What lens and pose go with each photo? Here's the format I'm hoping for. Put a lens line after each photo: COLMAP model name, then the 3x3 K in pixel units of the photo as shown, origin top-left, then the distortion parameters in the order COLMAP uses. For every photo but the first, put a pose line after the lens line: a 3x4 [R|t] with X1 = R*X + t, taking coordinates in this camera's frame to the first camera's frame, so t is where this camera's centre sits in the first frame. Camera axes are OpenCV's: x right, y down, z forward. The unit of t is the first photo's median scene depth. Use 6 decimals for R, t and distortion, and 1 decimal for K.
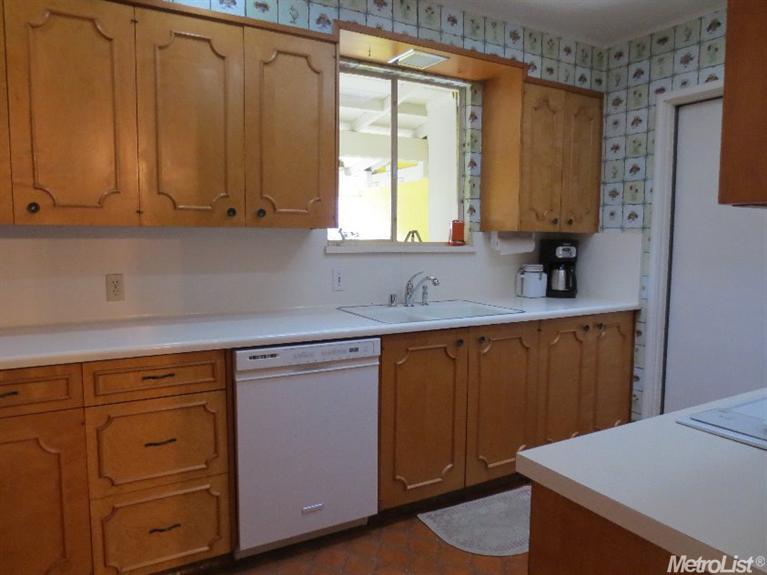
lens RADIAL K [[548.5, 0, 385.0], [0, 548.5, 287.7], [0, 0, 1]] dist [-0.014461, 0.008606]
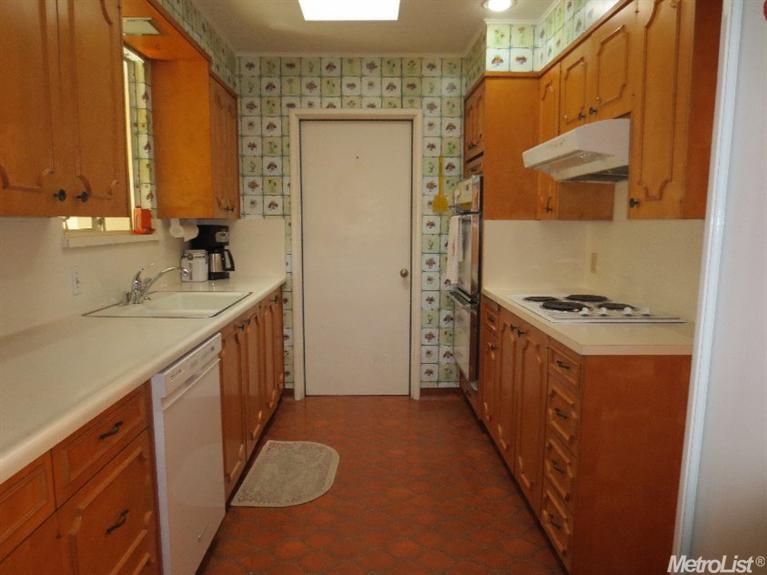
lens RADIAL K [[548.5, 0, 384.5], [0, 548.5, 287.6], [0, 0, 1]] dist [-0.014461, 0.008606]
pose [[0.474446, -0.114313, 0.872831, -0.506694], [0.087105, 0.992763, 0.082673, -0.028602], [-0.875964, 0.036805, 0.480970, 0.207676]]
